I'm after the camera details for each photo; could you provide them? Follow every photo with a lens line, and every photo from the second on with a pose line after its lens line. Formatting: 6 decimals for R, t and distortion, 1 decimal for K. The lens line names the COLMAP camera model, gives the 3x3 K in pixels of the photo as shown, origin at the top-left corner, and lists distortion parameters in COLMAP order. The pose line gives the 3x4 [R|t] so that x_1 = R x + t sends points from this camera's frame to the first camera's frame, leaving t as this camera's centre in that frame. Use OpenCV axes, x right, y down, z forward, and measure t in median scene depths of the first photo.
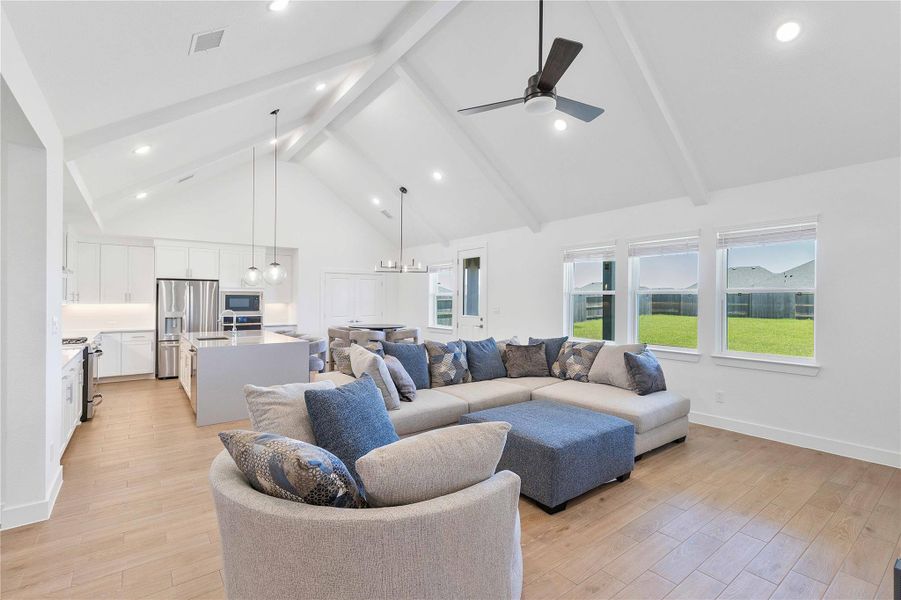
lens RADIAL K [[418.0, 0, 463.9], [0, 418.0, 297.3], [0, 0, 1]] dist [0.002350, 0.000109]
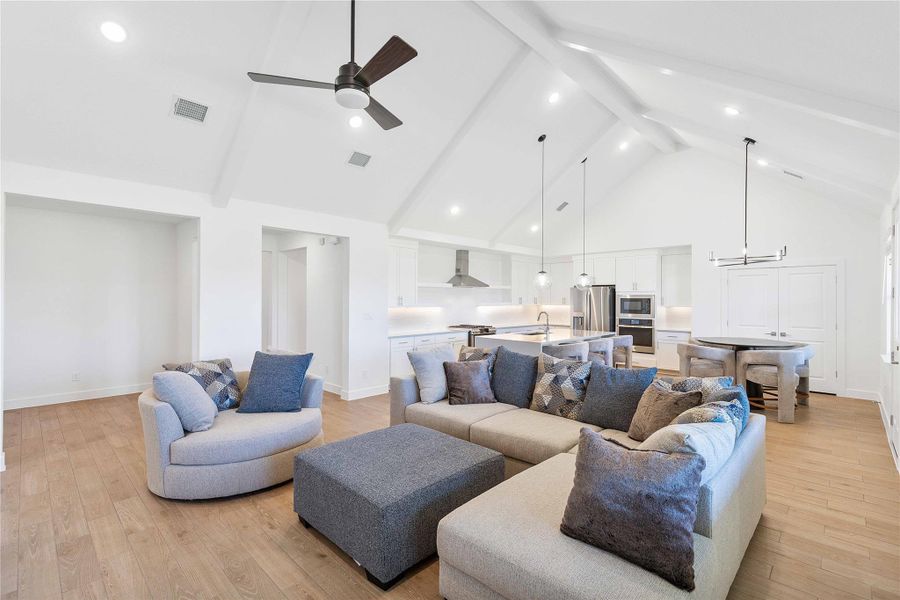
lens RADIAL K [[417.5, 0, 463.4], [0, 417.5, 297.3], [0, 0, 1]] dist [0.002350, 0.000109]
pose [[0.131183, -0.005133, -0.991345, 0.465154], [0.003410, 0.999983, -0.004727, -0.004909], [0.991352, -0.002760, 0.131198, 0.463505]]
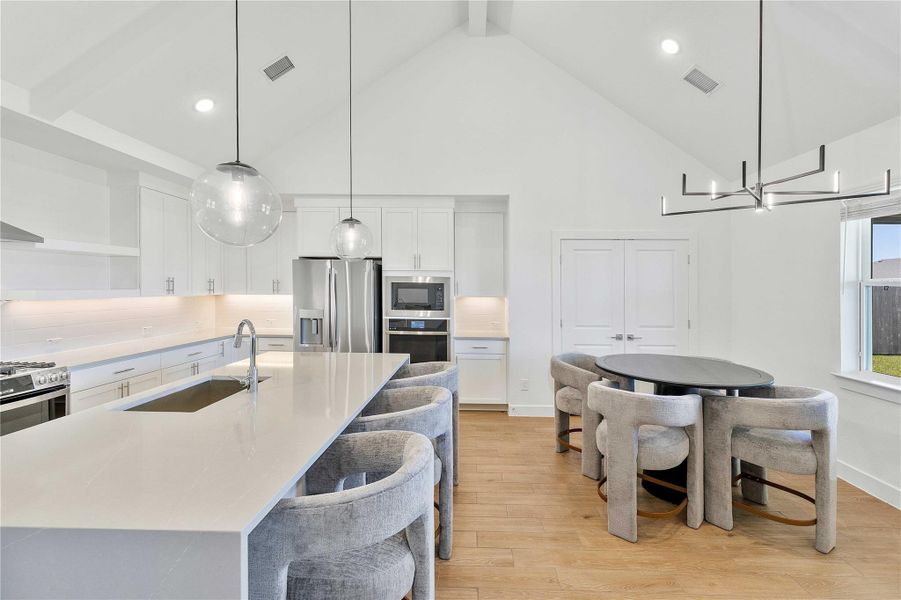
lens RADIAL K [[396.6, 0, 466.7], [0, 396.6, 278.2], [0, 0, 1]] dist [0.001673, 0.000081]
pose [[0.762047, -0.005542, -0.647498, -0.126890], [-0.006063, 0.999858, -0.015694, -0.003570], [0.647494, 0.015886, 0.761905, 0.654164]]
